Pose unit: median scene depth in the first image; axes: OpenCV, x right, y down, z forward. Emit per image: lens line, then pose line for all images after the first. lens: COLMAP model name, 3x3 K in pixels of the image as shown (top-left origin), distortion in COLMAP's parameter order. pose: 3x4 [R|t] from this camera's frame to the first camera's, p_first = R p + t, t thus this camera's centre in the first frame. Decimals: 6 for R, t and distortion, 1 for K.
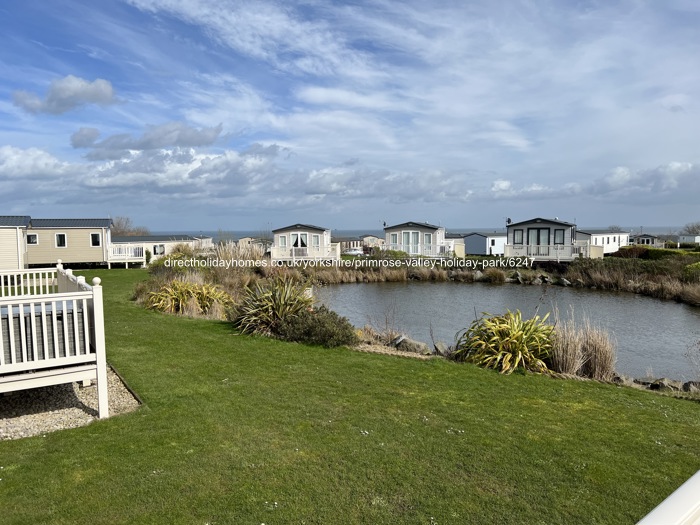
lens RADIAL K [[527.5, 0, 350.0], [0, 527.5, 262.5], [0, 0, 1]] dist [0.009003, 0.003426]
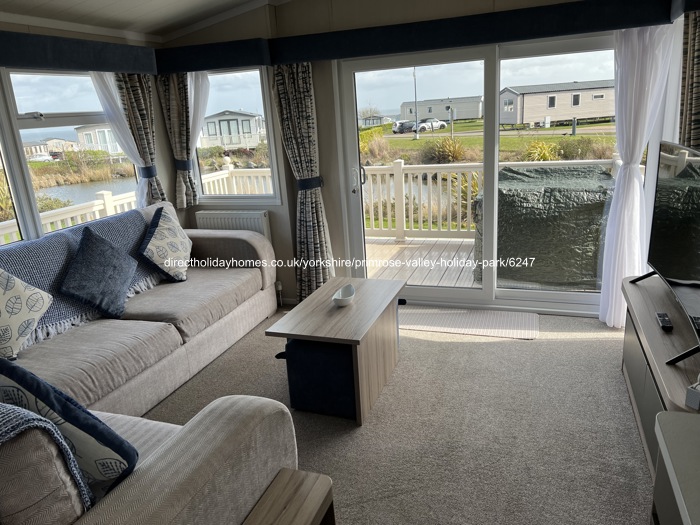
lens RADIAL K [[527.5, 0, 350.0], [0, 527.5, 262.5], [0, 0, 1]] dist [0.009003, 0.003426]
pose [[0.855856, -0.186348, 0.482479, -0.021312], [0.089107, 0.972016, 0.217357, 0.009141], [-0.509481, -0.143035, 0.848510, -0.134910]]
